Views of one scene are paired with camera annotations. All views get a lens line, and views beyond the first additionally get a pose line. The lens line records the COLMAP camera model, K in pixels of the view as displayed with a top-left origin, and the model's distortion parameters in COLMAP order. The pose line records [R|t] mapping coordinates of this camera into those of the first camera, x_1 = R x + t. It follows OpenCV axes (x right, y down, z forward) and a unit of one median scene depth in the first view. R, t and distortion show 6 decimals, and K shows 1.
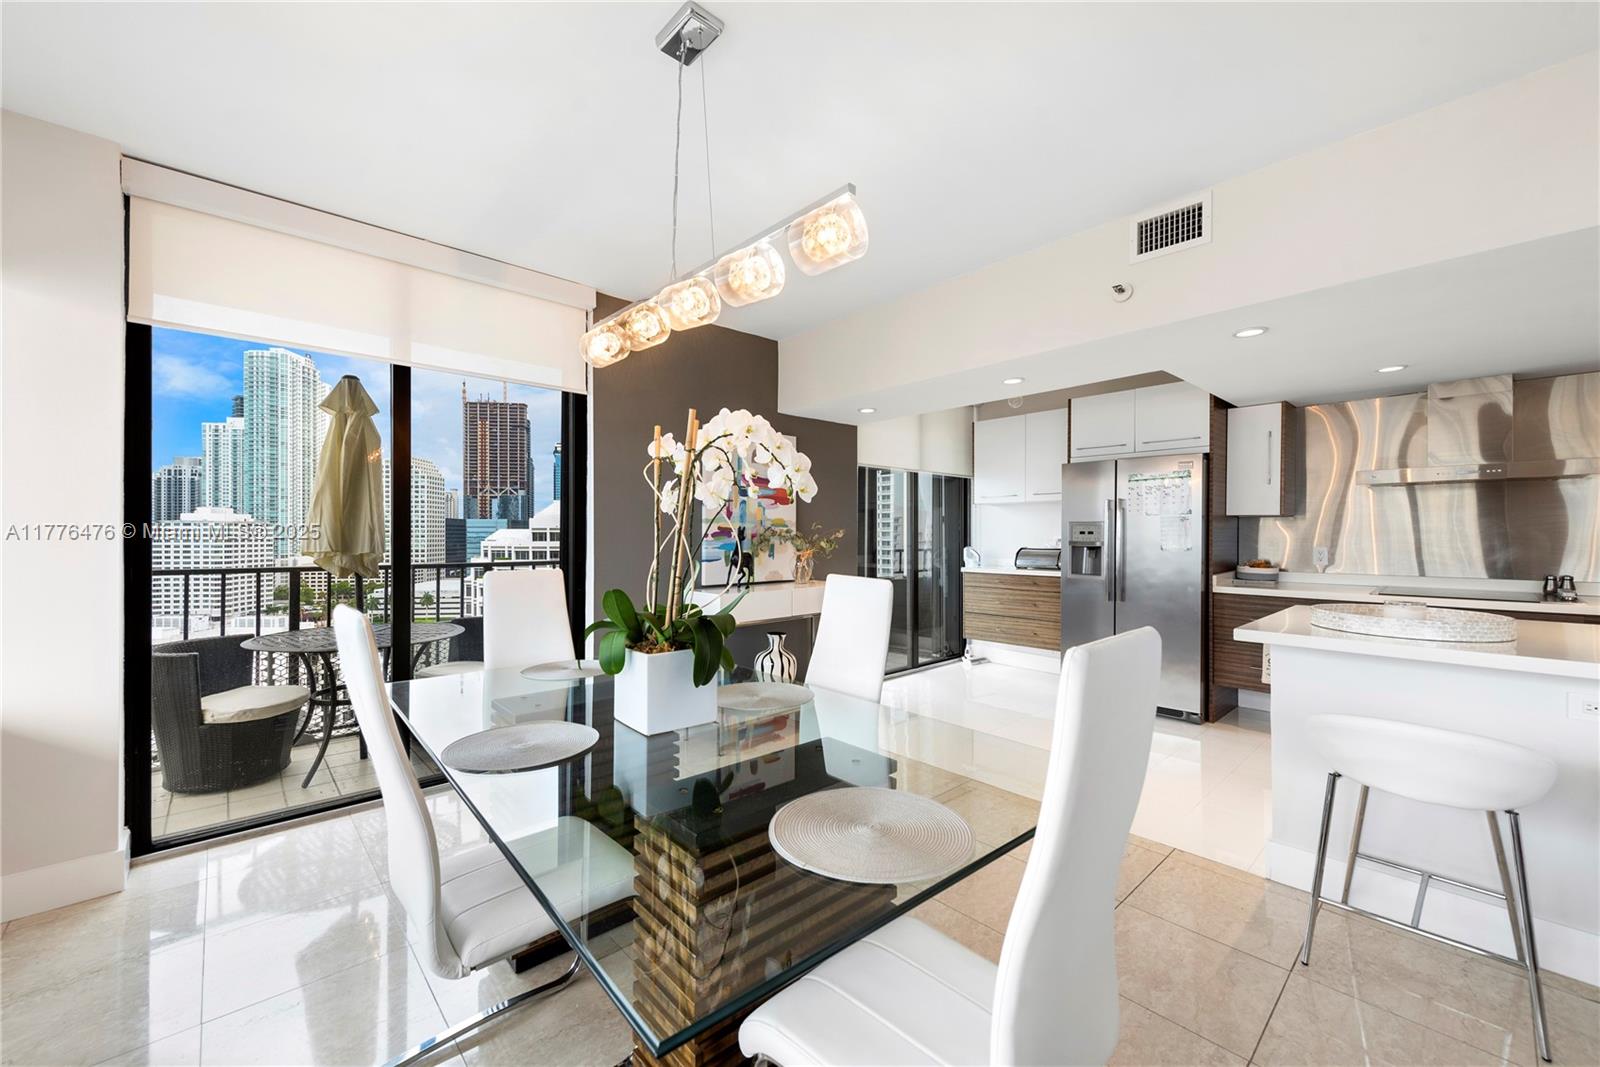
lens RADIAL K [[627.1, 0, 796.4], [0, 627.1, 532.7], [0, 0, 1]] dist [0.009558, -0.002938]
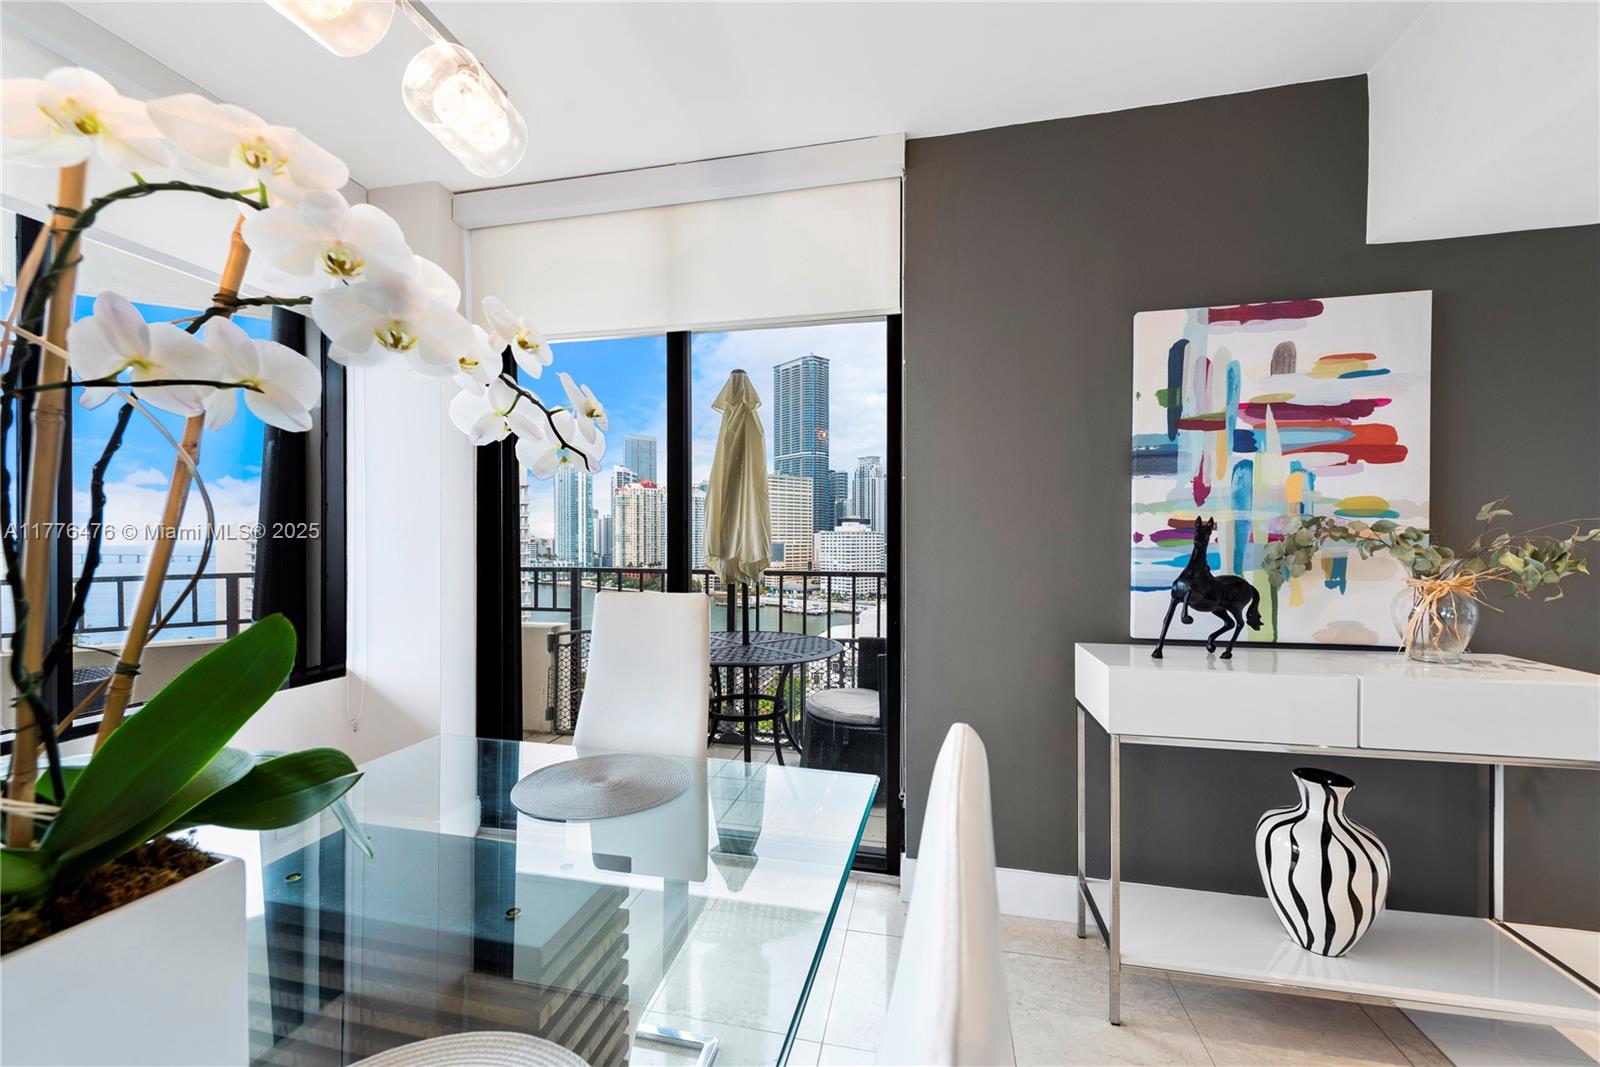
lens RADIAL K [[627.1, 0, 798.7], [0, 627.1, 544.2], [0, 0, 1]] dist [0.009558, -0.002938]
pose [[0.573702, 0.004471, -0.819052, 0.104598], [0.003736, 0.999960, 0.008075, 0.004159], [0.819056, -0.007692, 0.573662, 0.461853]]
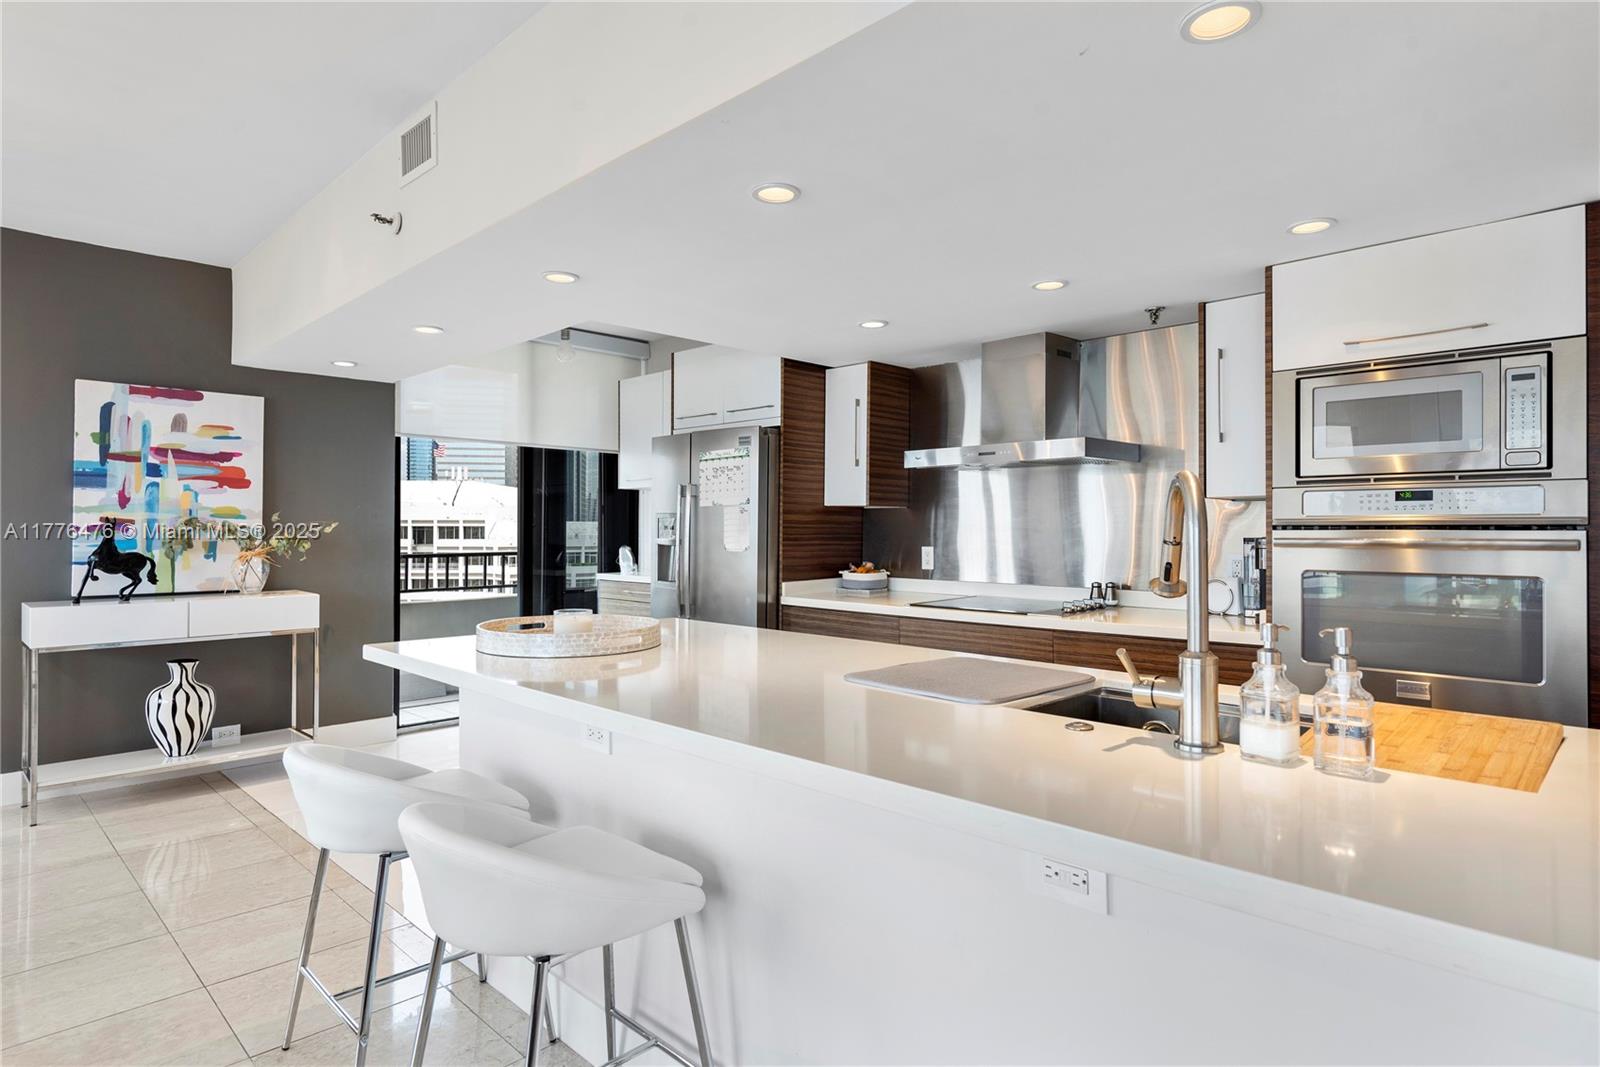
lens RADIAL K [[868.7, 0, 803.3], [0, 868.7, 524.2], [0, 0, 1]] dist [0.017961, -0.010714]
pose [[0.998809, 0.003329, 0.048669, 0.628892], [-0.003123, 0.999986, -0.004307, 0.000038], [-0.048683, 0.004150, 0.998806, -0.076701]]
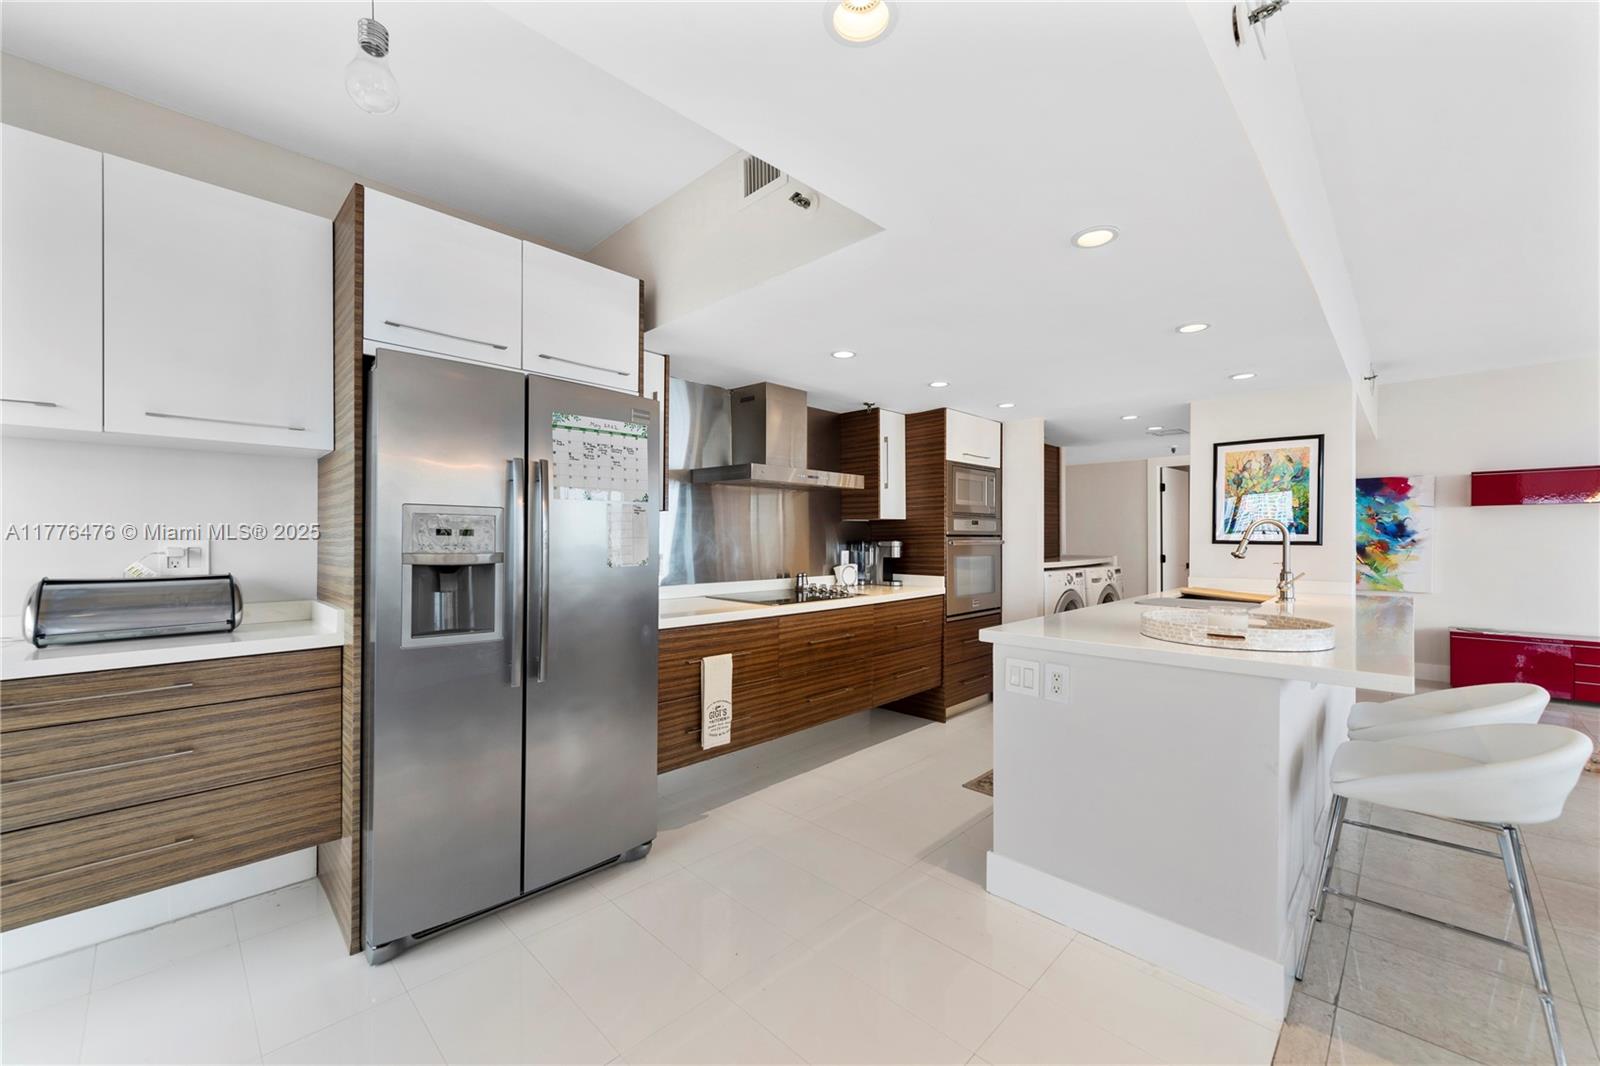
lens RADIAL K [[627.1, 0, 803.9], [0, 627.1, 541.4], [0, 0, 1]] dist [0.009558, -0.002938]
pose [[-0.047569, -0.002628, 0.998865, 0.037691], [-0.000211, 0.999997, 0.002621, 0.005482], [-0.998868, -0.000086, -0.047569, 0.864217]]
